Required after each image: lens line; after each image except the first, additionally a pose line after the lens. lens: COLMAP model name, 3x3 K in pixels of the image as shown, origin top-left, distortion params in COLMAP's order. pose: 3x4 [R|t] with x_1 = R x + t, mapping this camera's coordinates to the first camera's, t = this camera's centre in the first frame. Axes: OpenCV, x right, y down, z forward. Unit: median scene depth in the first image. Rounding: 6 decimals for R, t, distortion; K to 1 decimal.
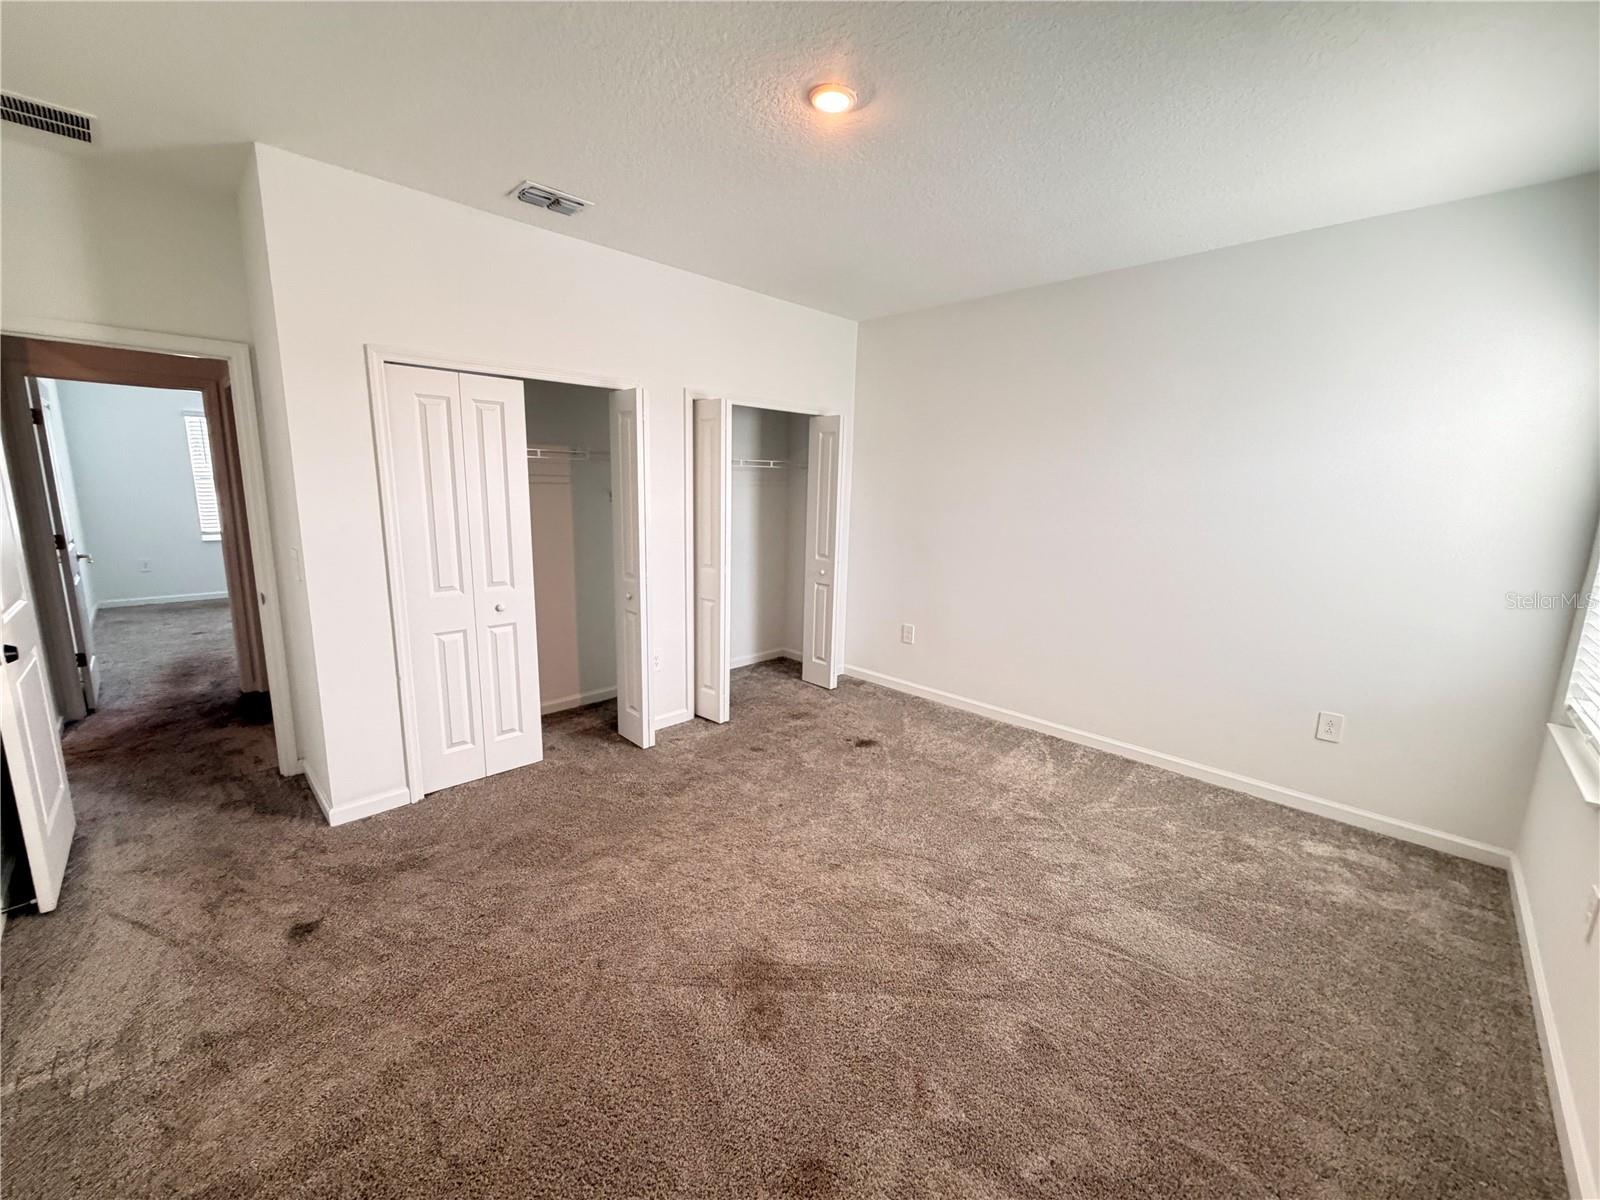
lens RADIAL K [[634.1, 0, 793.4], [0, 634.1, 600.7], [0, 0, 1]] dist [-0.001976, 0.000602]
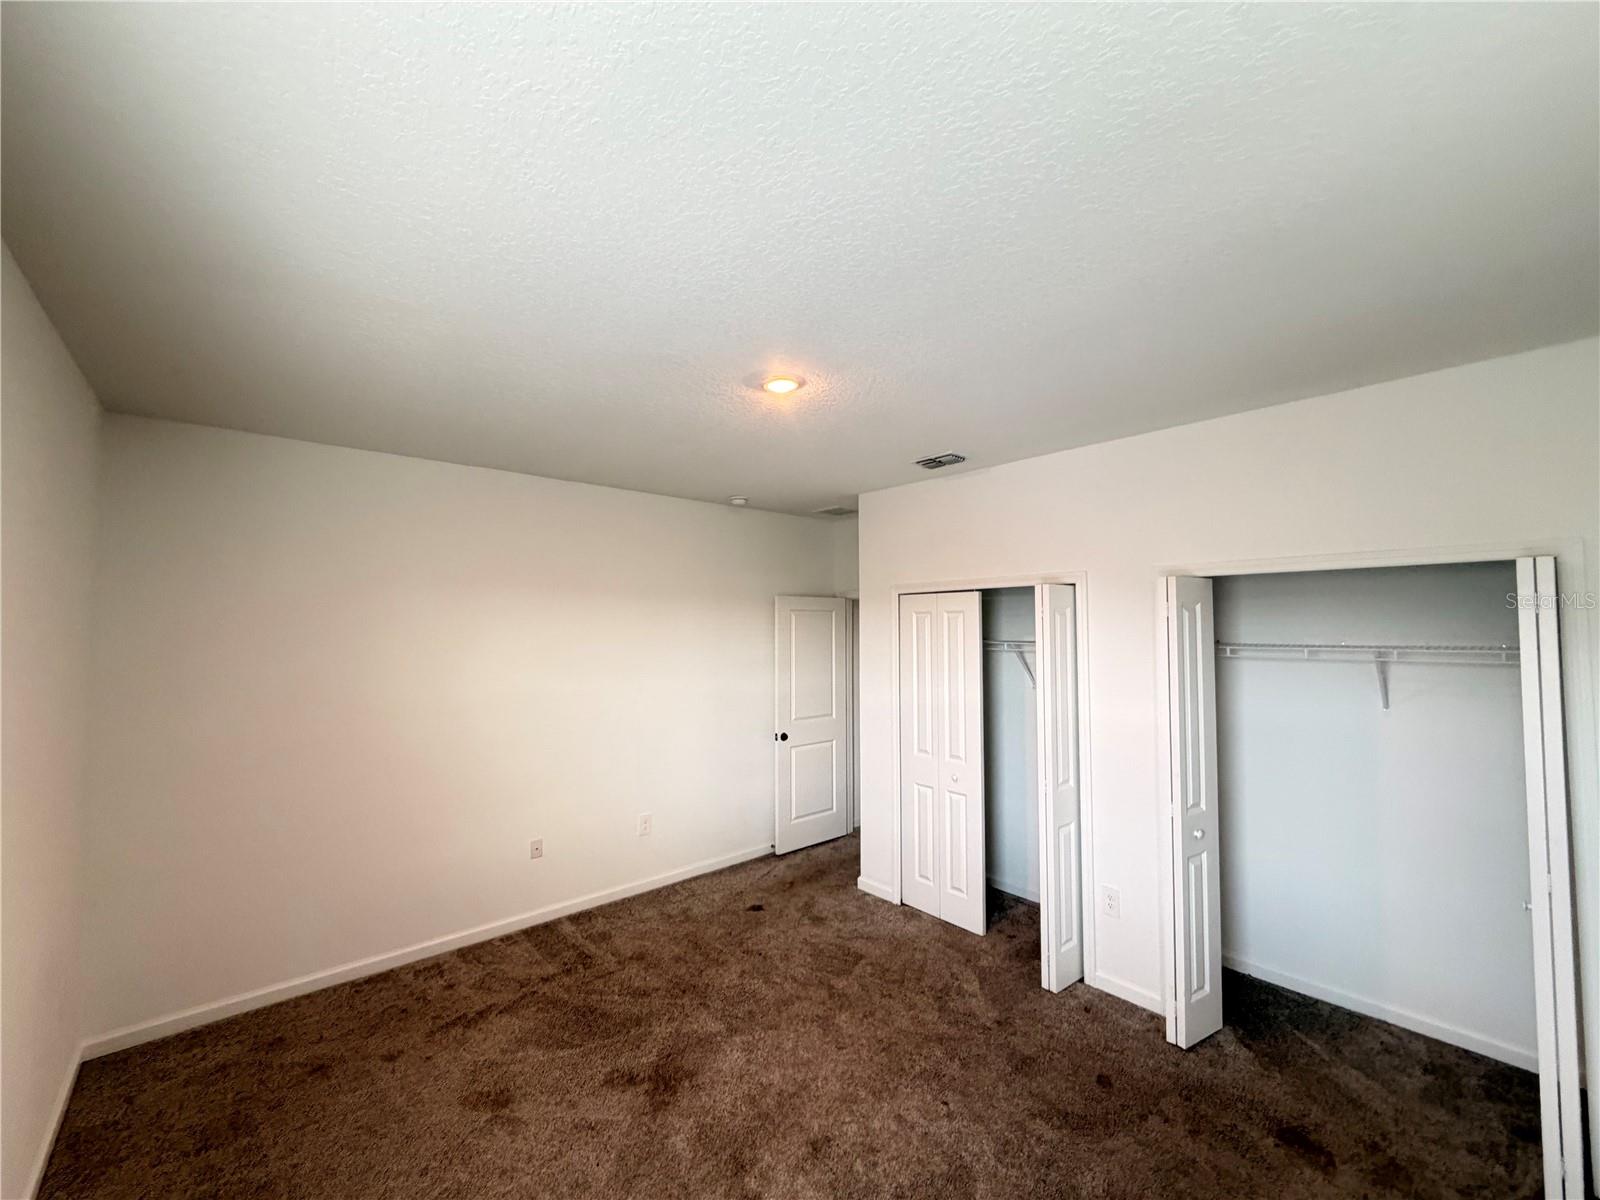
lens RADIAL K [[634.1, 0, 793.4], [0, 634.1, 600.7], [0, 0, 1]] dist [-0.001976, 0.000602]
pose [[-0.066387, -0.067233, -0.995526, 0.822521], [-0.184133, 0.981417, -0.054001, -0.208818], [0.980657, 0.179724, -0.077534, 0.783227]]
